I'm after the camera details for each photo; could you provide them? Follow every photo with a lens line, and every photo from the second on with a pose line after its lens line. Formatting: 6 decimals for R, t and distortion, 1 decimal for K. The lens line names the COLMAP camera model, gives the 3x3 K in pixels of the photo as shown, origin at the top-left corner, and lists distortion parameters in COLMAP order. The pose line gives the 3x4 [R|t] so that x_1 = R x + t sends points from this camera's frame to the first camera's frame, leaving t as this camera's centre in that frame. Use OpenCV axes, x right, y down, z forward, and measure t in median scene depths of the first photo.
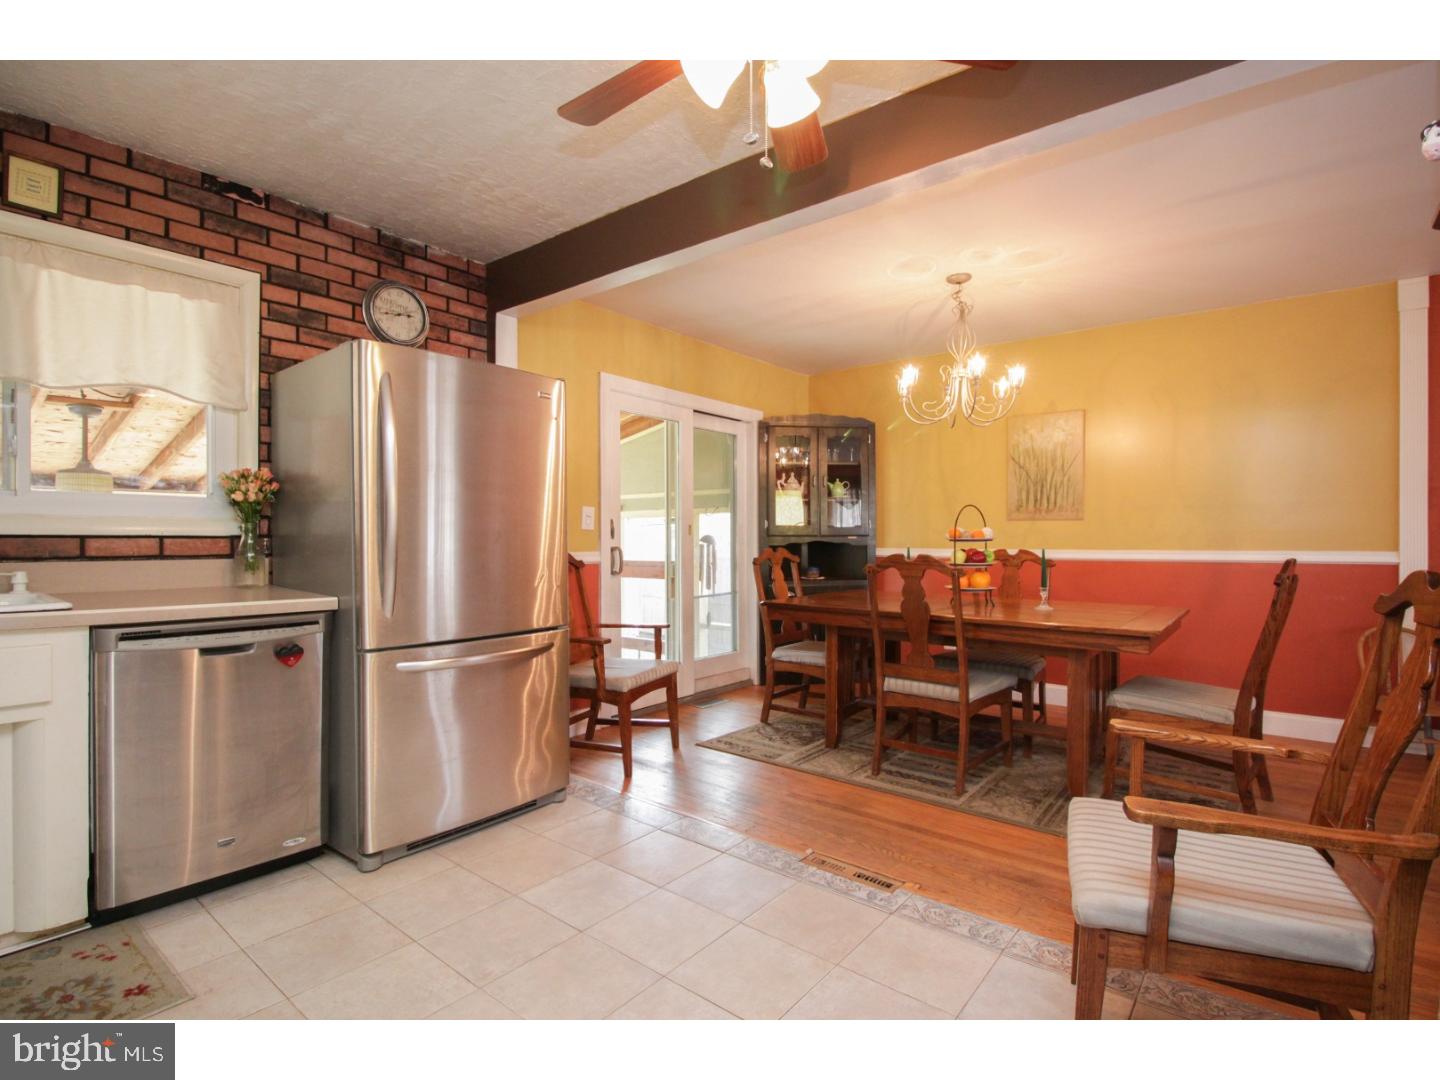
lens RADIAL K [[692.9, 0, 720.0], [0, 692.9, 540.0], [0, 0, 1]] dist [0.000856, -0.017957]
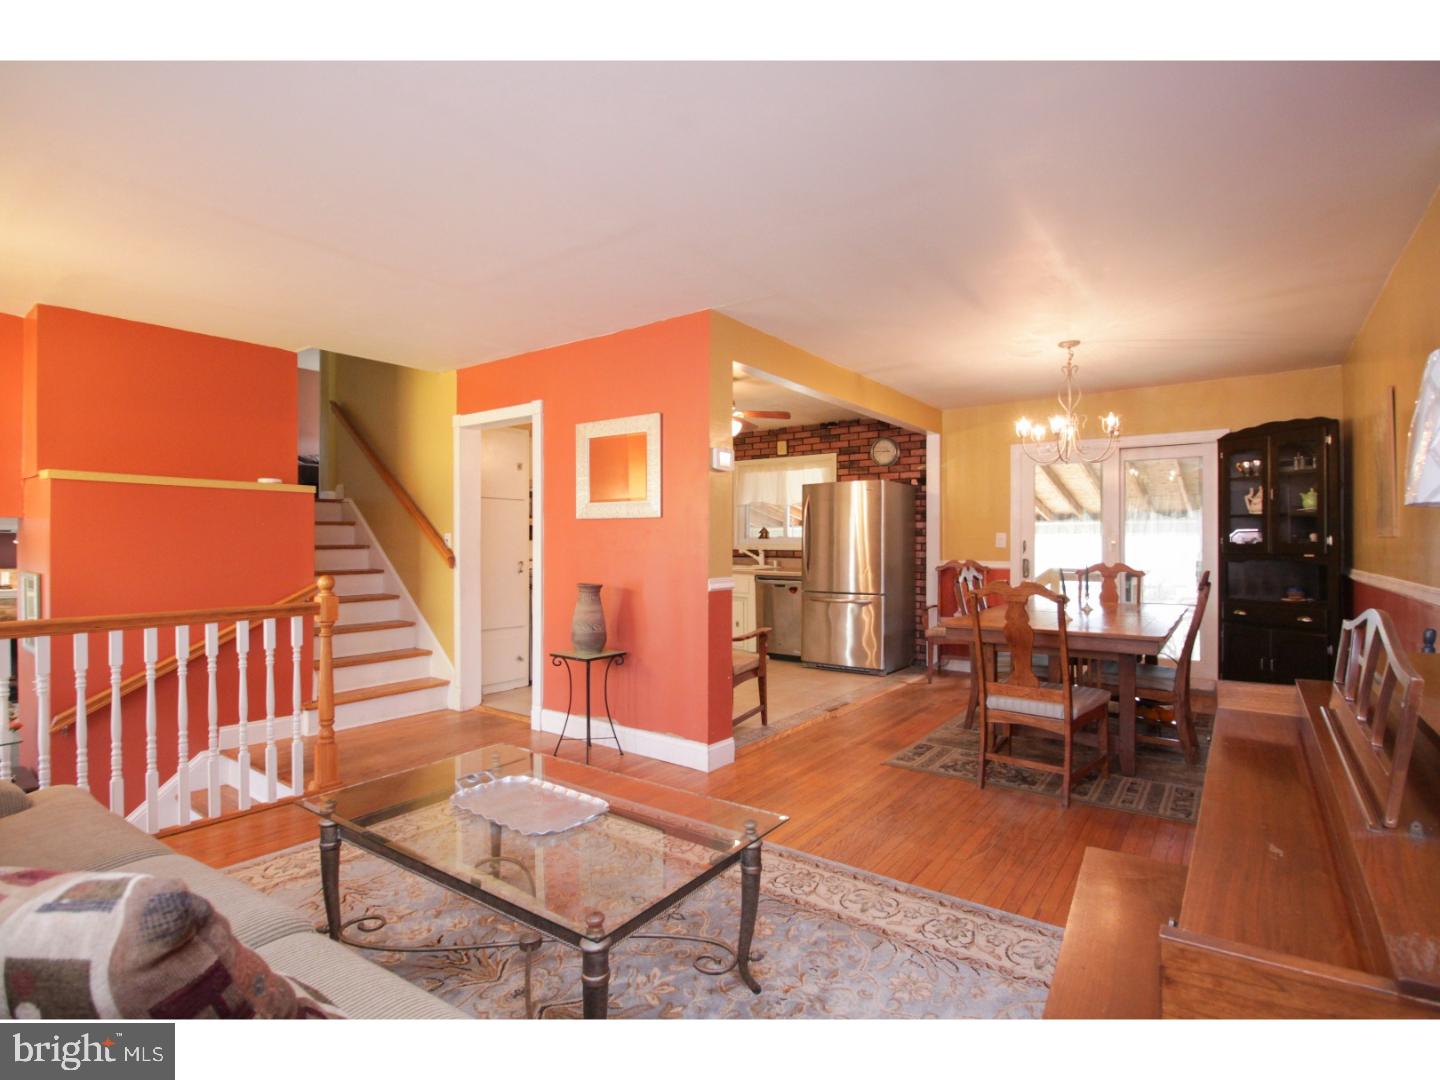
lens RADIAL K [[692.9, 0, 720.0], [0, 692.9, 540.0], [0, 0, 1]] dist [0.000856, -0.017957]
pose [[0.036582, -0.004800, -0.999319, 1.939600], [0.000215, 0.999988, -0.004795, -0.034104], [0.999331, -0.000040, 0.036583, 0.435495]]
